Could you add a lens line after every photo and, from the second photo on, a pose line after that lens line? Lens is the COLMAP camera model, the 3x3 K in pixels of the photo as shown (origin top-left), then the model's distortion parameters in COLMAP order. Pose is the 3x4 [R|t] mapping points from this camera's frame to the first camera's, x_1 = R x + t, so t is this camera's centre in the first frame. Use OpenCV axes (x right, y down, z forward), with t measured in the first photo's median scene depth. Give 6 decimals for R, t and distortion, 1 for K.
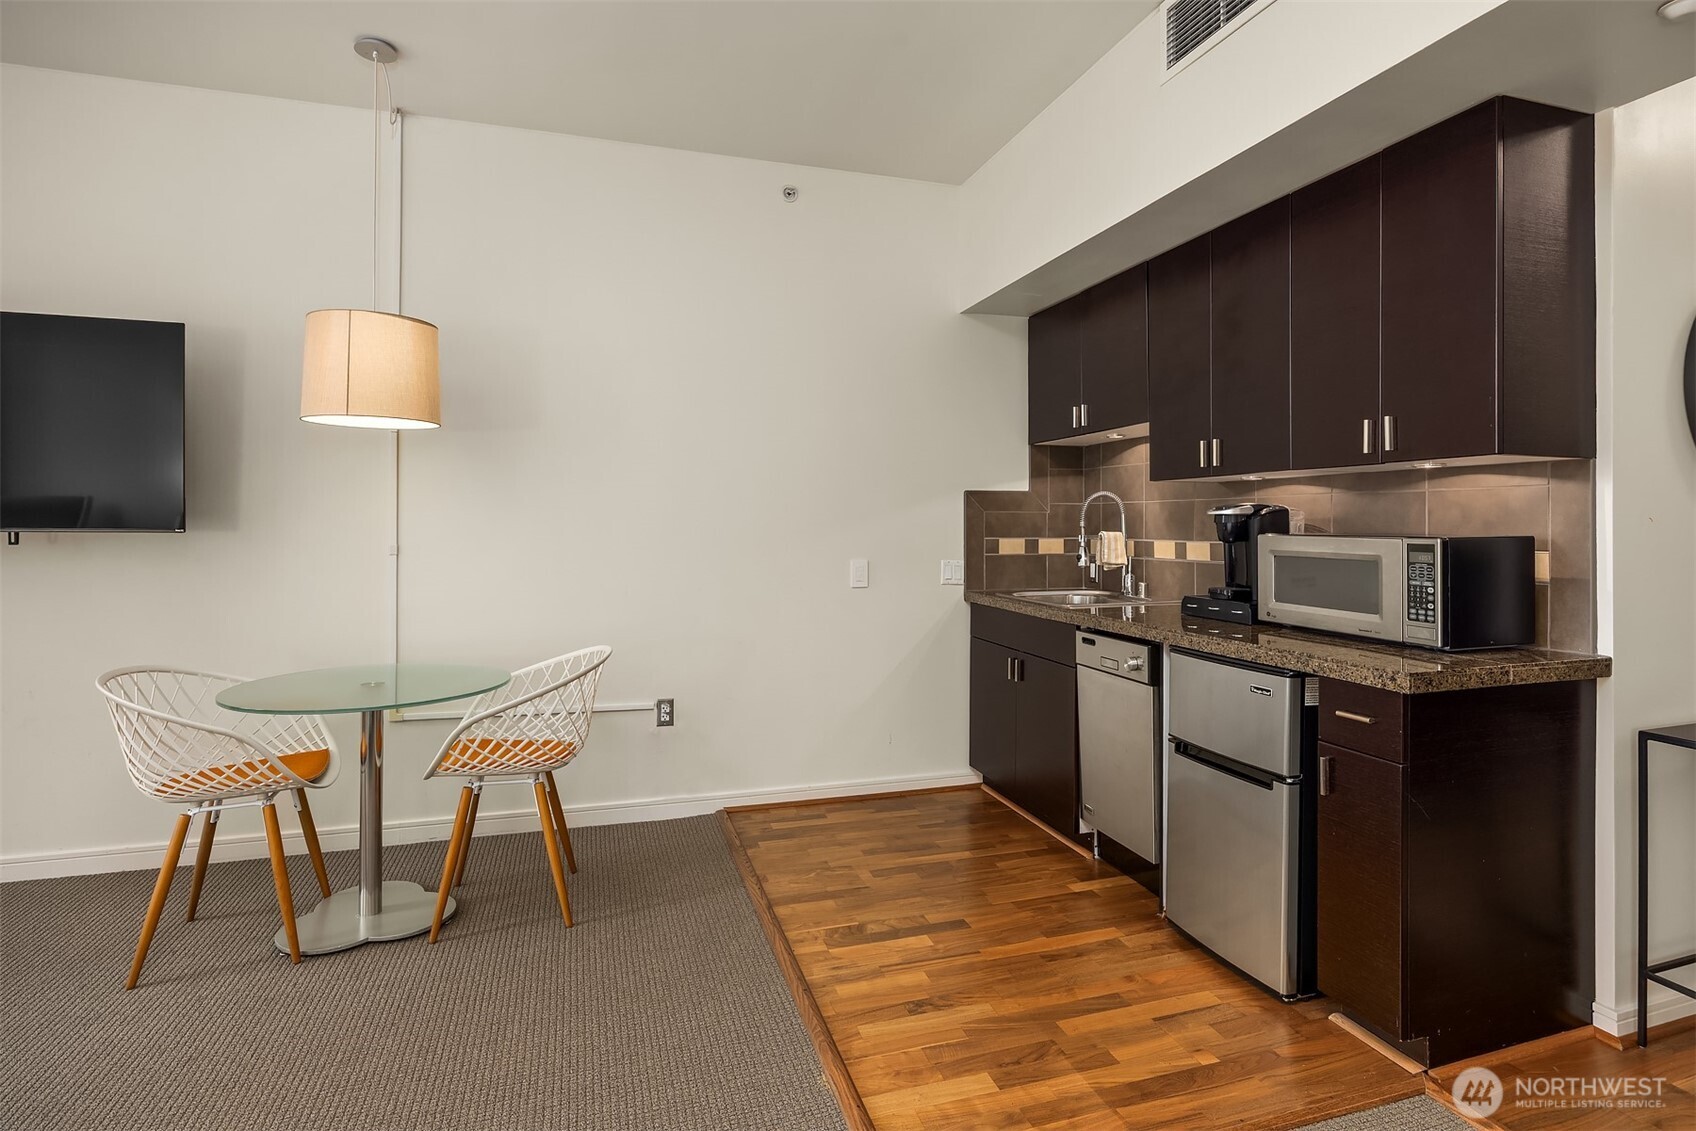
lens RADIAL K [[858.7, 0, 848.4], [0, 858.7, 516.1], [0, 0, 1]] dist [-0.044759, 0.000151]
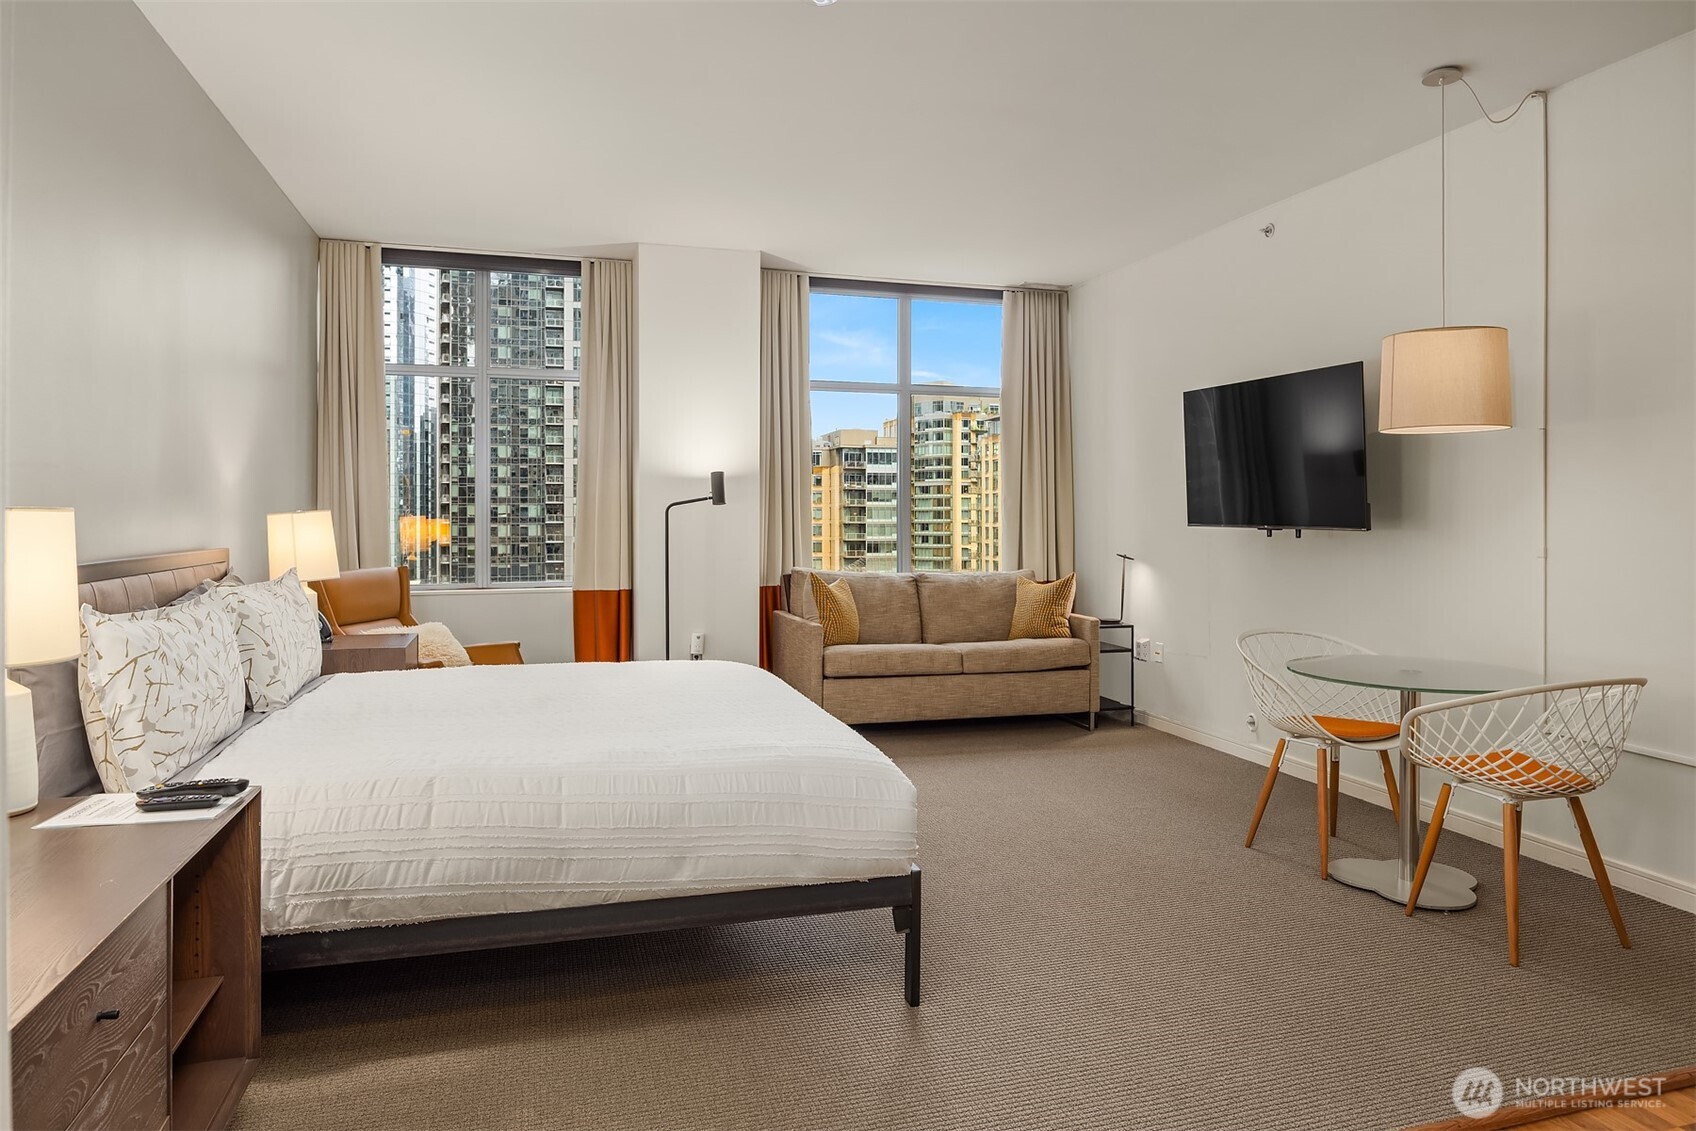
lens RADIAL K [[1032.1, 0, 845.5], [0, 1032.1, 520.3], [0, 0, 1]] dist [-0.000882, -0.000398]
pose [[-0.014731, 0.000228, -0.999891, 0.736354], [0.002638, 0.999997, 0.000189, 0.001008], [0.999888, -0.002635, -0.014732, 0.261145]]
